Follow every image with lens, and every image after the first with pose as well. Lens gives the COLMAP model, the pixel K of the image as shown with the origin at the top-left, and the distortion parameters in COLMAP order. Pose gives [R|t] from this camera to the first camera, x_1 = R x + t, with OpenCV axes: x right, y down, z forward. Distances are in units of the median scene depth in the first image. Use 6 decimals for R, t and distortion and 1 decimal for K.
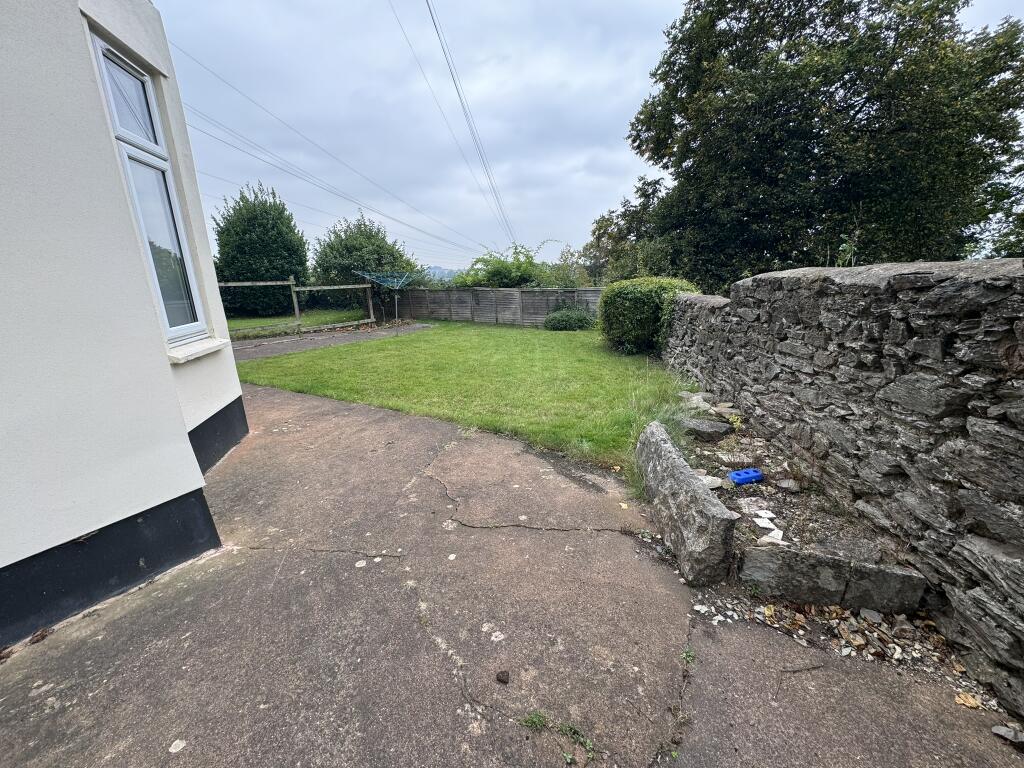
lens RADIAL K [[406.7, 0, 513.2], [0, 406.7, 382.0], [0, 0, 1]] dist [-0.002005, -0.000117]
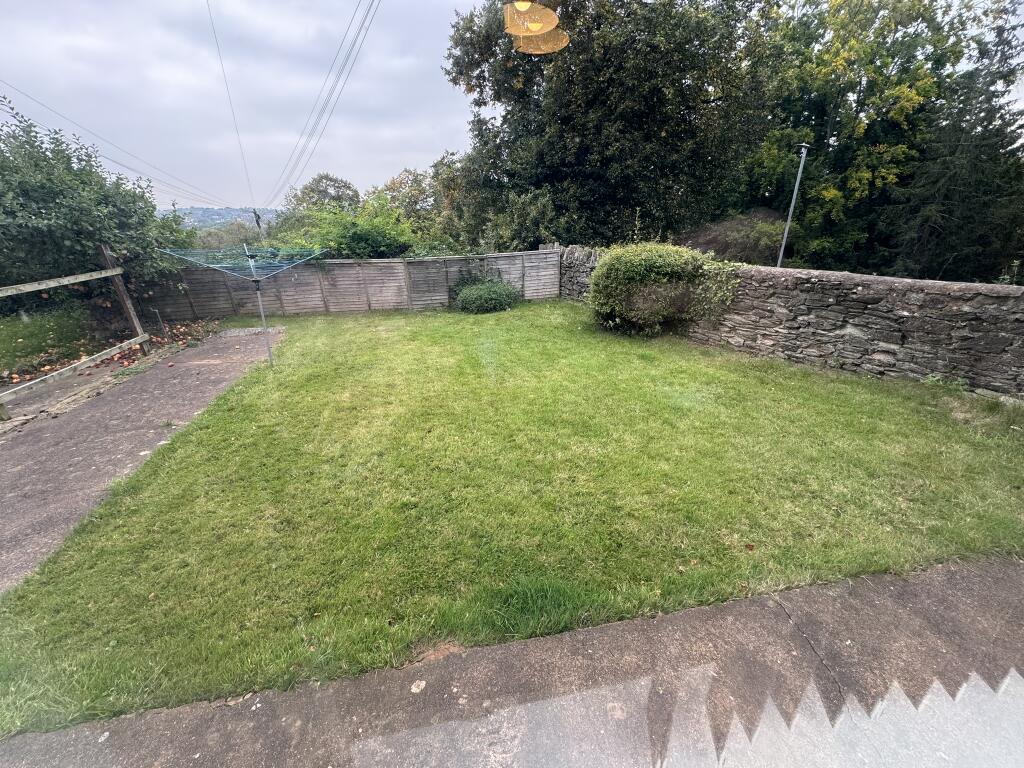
lens RADIAL K [[406.7, 0, 511.6], [0, 406.7, 387.0], [0, 0, 1]] dist [-0.002005, -0.000117]
pose [[0.773402, -0.247719, 0.583511, -0.305366], [0.169277, 0.967765, 0.186482, -0.109472], [-0.610897, -0.045450, 0.790405, 0.295194]]
